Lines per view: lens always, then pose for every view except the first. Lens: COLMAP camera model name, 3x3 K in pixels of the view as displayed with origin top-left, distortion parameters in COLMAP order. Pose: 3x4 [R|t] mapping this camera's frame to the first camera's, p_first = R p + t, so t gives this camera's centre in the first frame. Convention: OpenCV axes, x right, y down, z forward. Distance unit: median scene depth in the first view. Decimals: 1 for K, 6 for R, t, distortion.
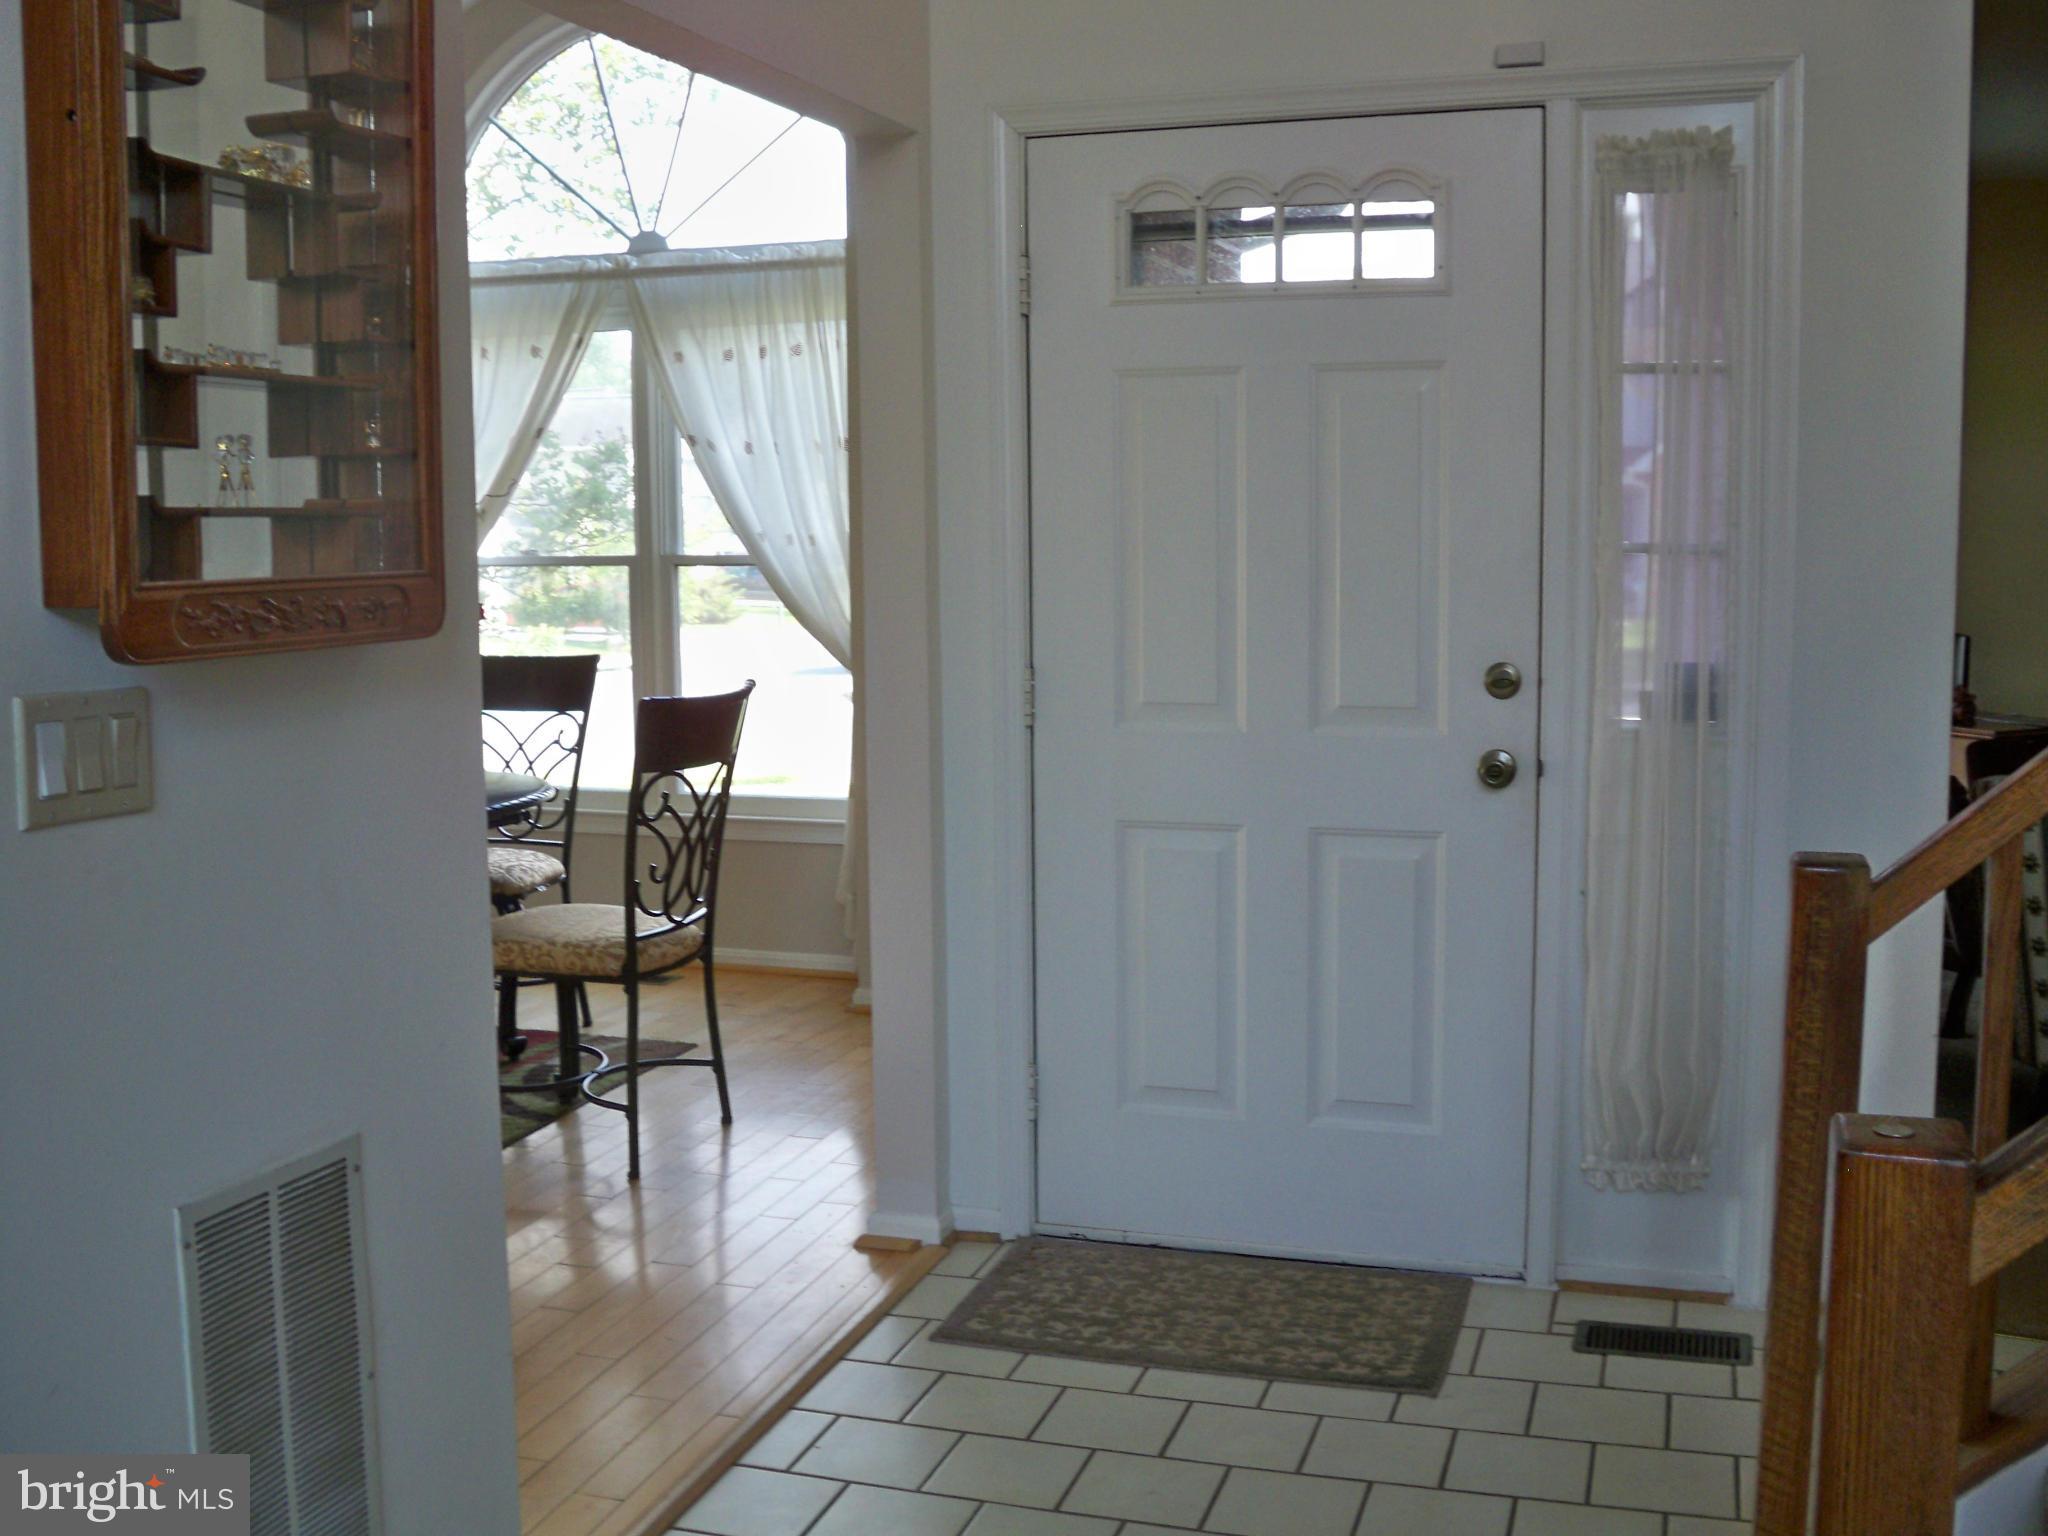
lens RADIAL K [[2111.5, 0, 1024.0], [0, 2111.5, 768.0], [0, 0, 1]] dist [-0.095987, 0.005348]
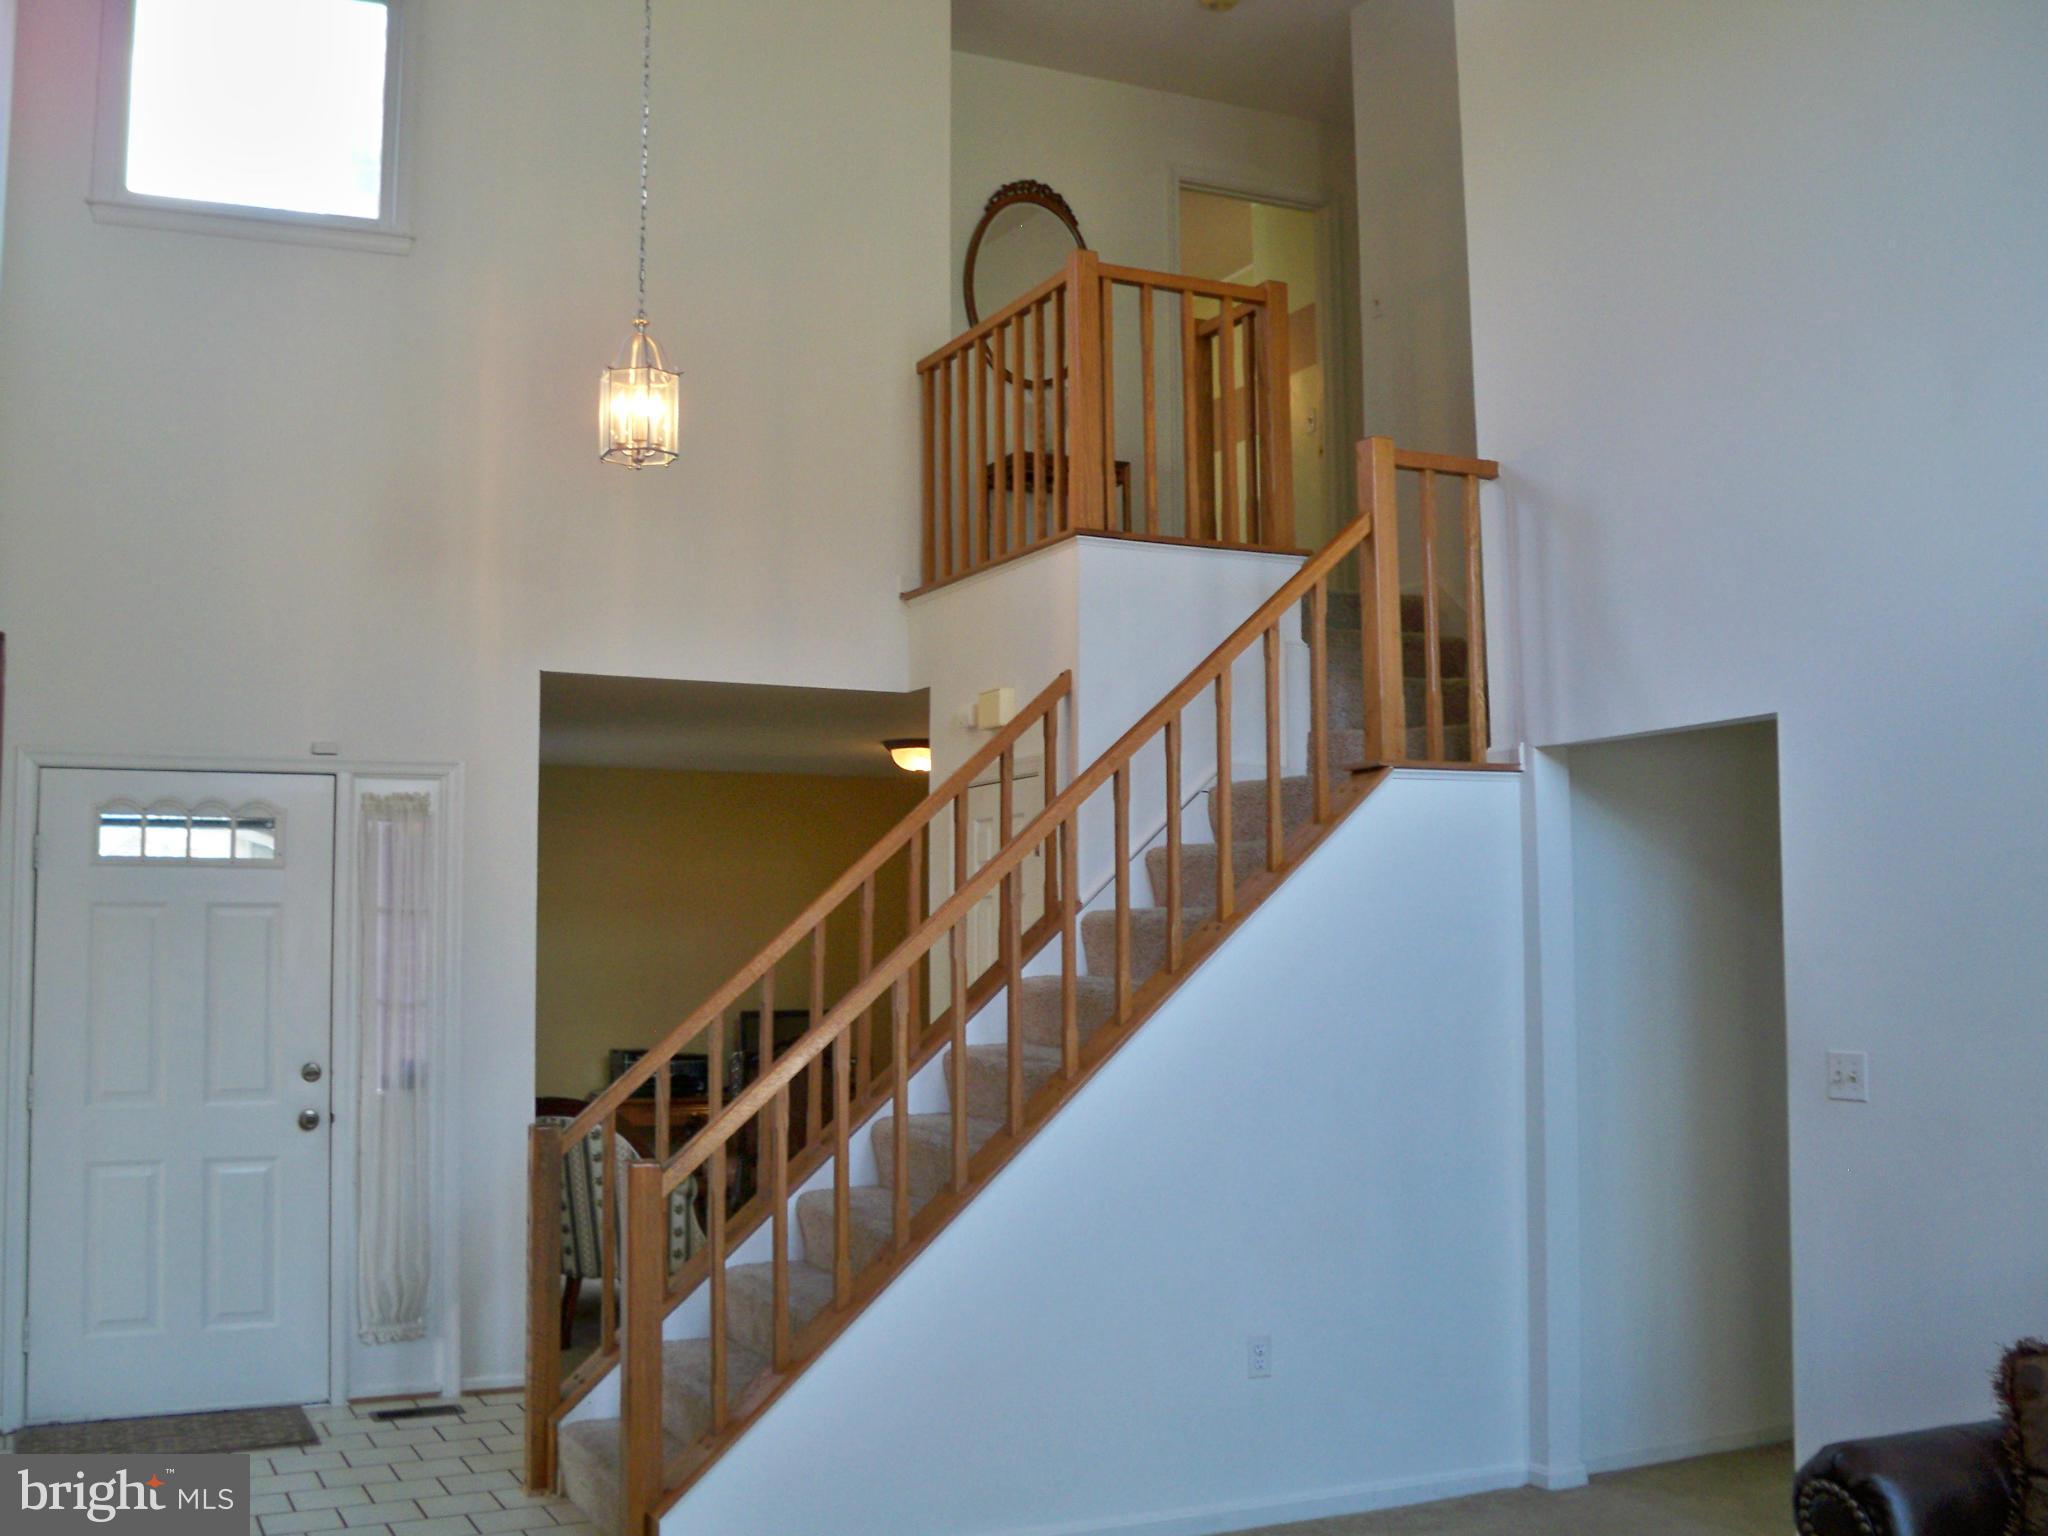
lens RADIAL K [[2111.5, 0, 1024.0], [0, 2111.5, 768.0], [0, 0, 1]] dist [-0.095987, 0.005348]
pose [[0.723697, 0.064301, 0.687116, -0.599480], [0.082721, 0.980389, -0.178871, 0.076854], [-0.685142, 0.186288, 0.704185, -0.787650]]
